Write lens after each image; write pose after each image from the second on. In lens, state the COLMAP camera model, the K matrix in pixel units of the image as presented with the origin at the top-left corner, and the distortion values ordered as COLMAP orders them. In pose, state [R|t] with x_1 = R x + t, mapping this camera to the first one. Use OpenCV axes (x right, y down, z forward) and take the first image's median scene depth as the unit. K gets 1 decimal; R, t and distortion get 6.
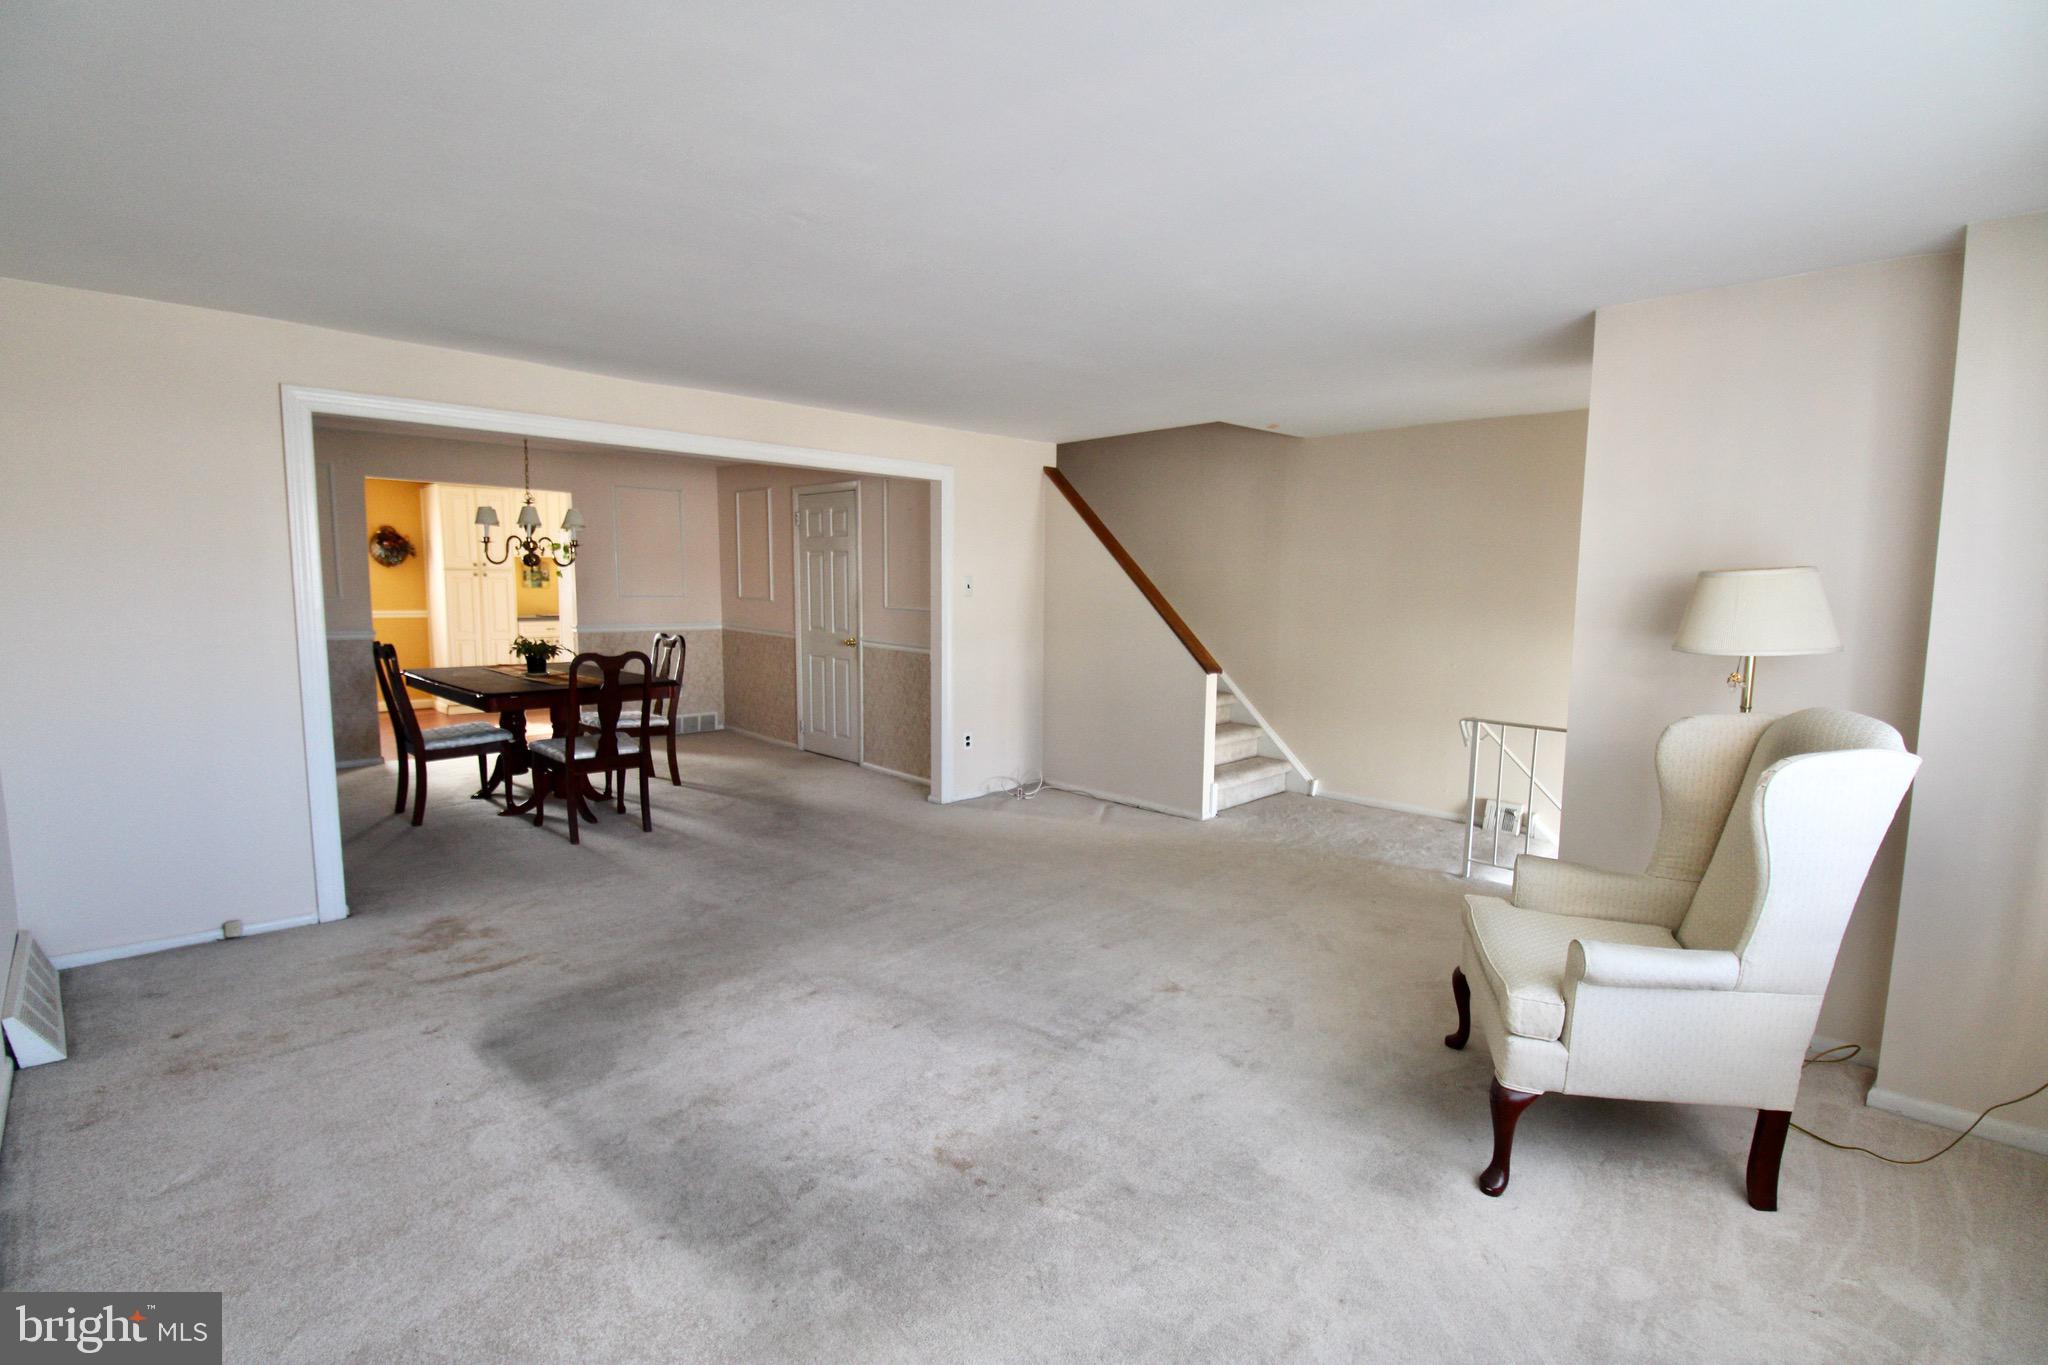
lens RADIAL K [[949.6, 0, 1024.0], [0, 949.6, 682.5], [0, 0, 1]] dist [-0.000308, -0.000119]
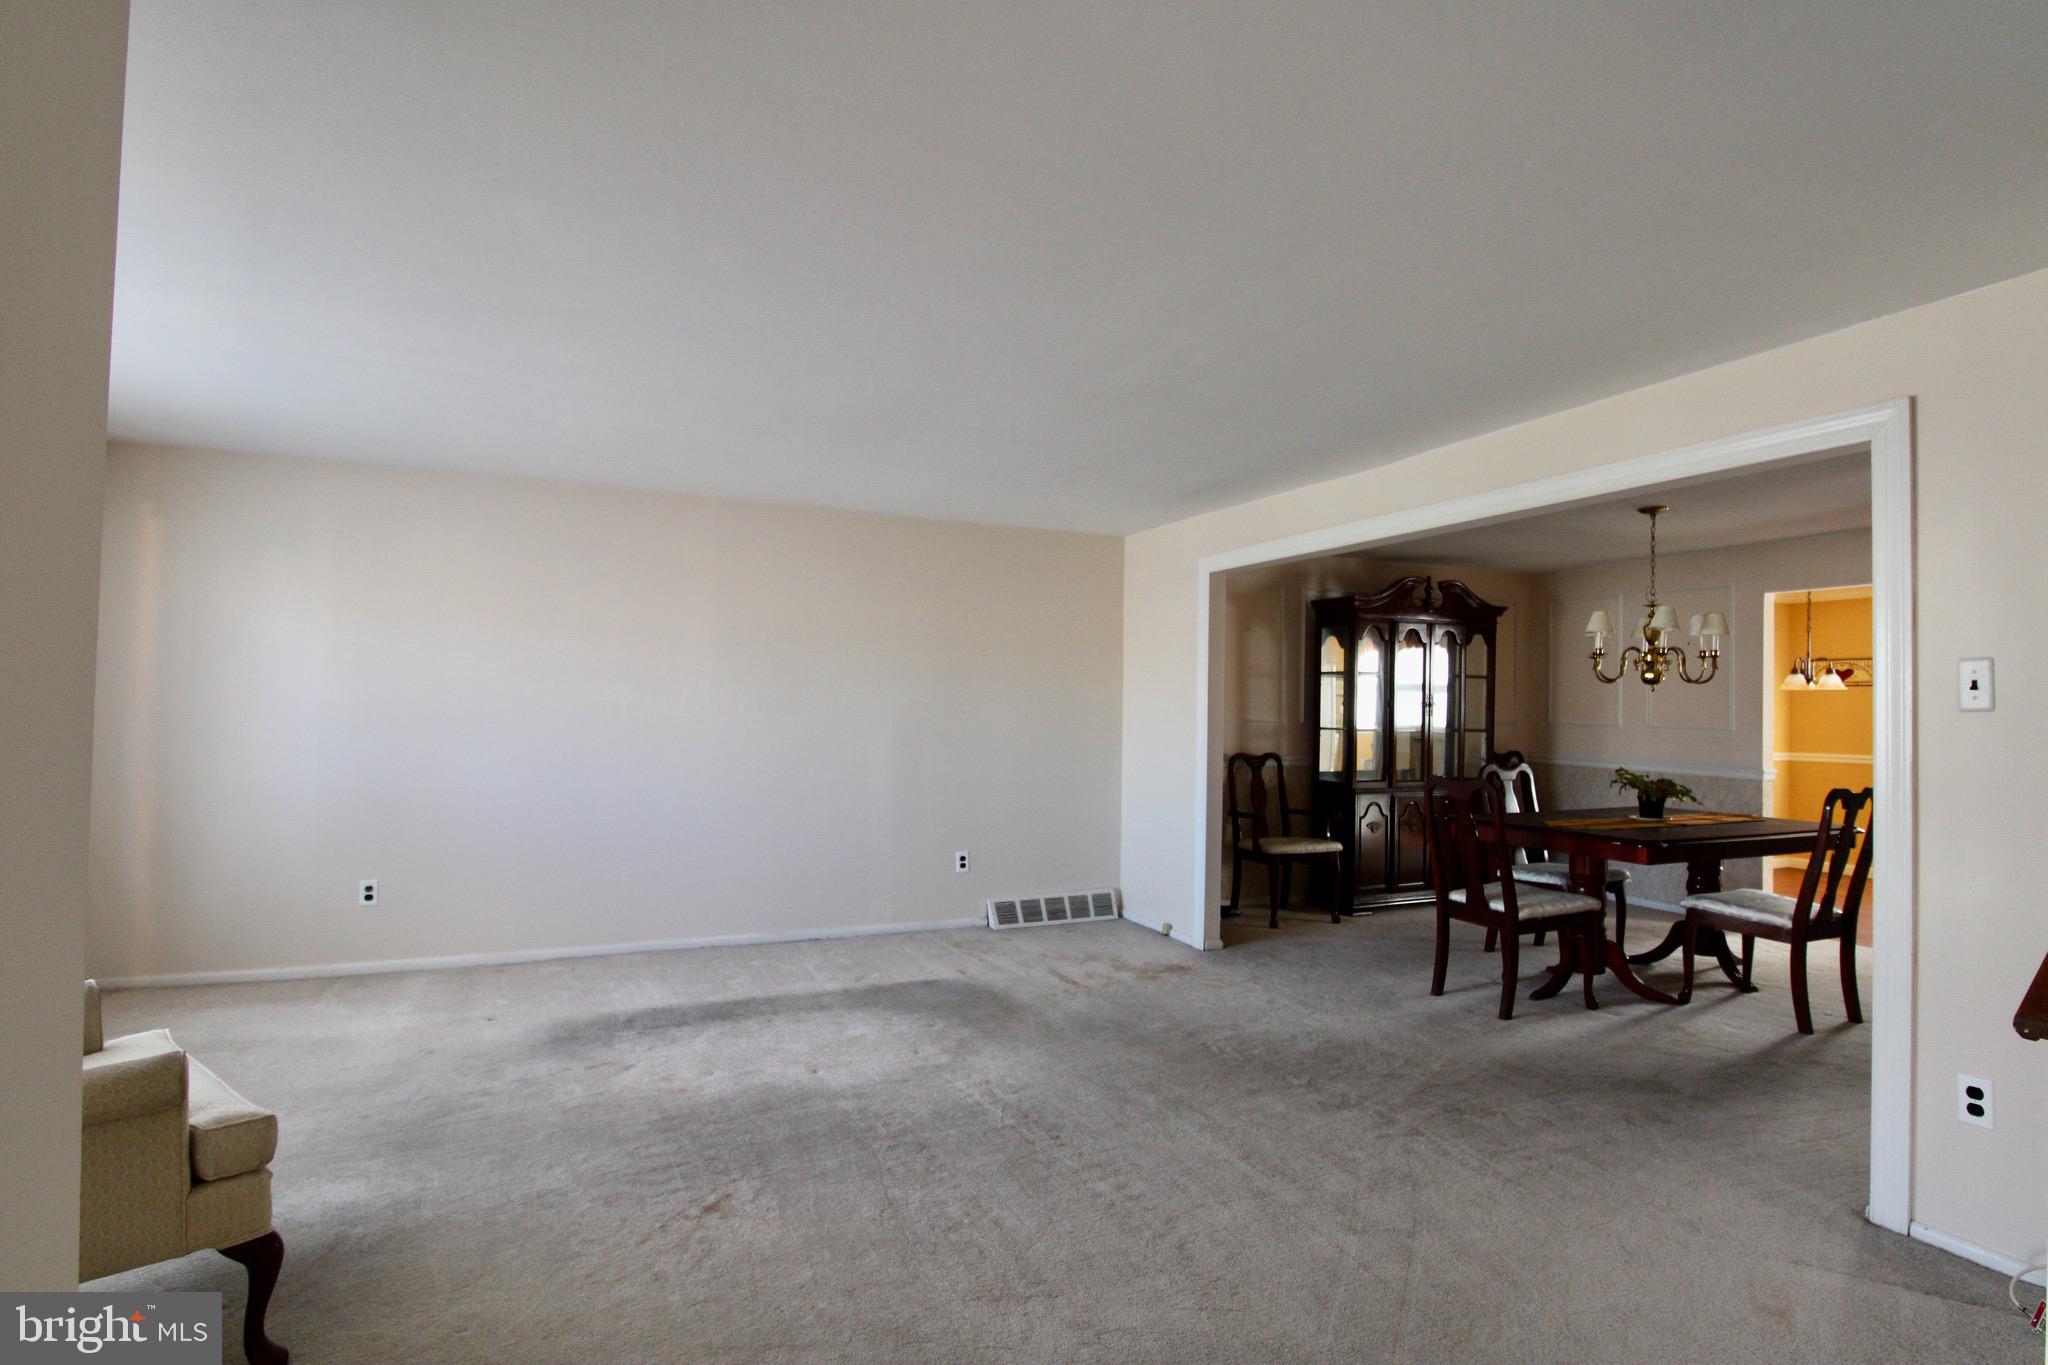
lens RADIAL K [[1042.5, 0, 1024.0], [0, 1042.5, 682.5], [0, 0, 1]] dist [-0.000970, -0.000153]
pose [[-0.348488, -0.051104, -0.935919, 0.716713], [-0.134727, 0.990875, -0.003939, -0.072499], [0.927580, 0.124721, -0.352193, 1.275749]]
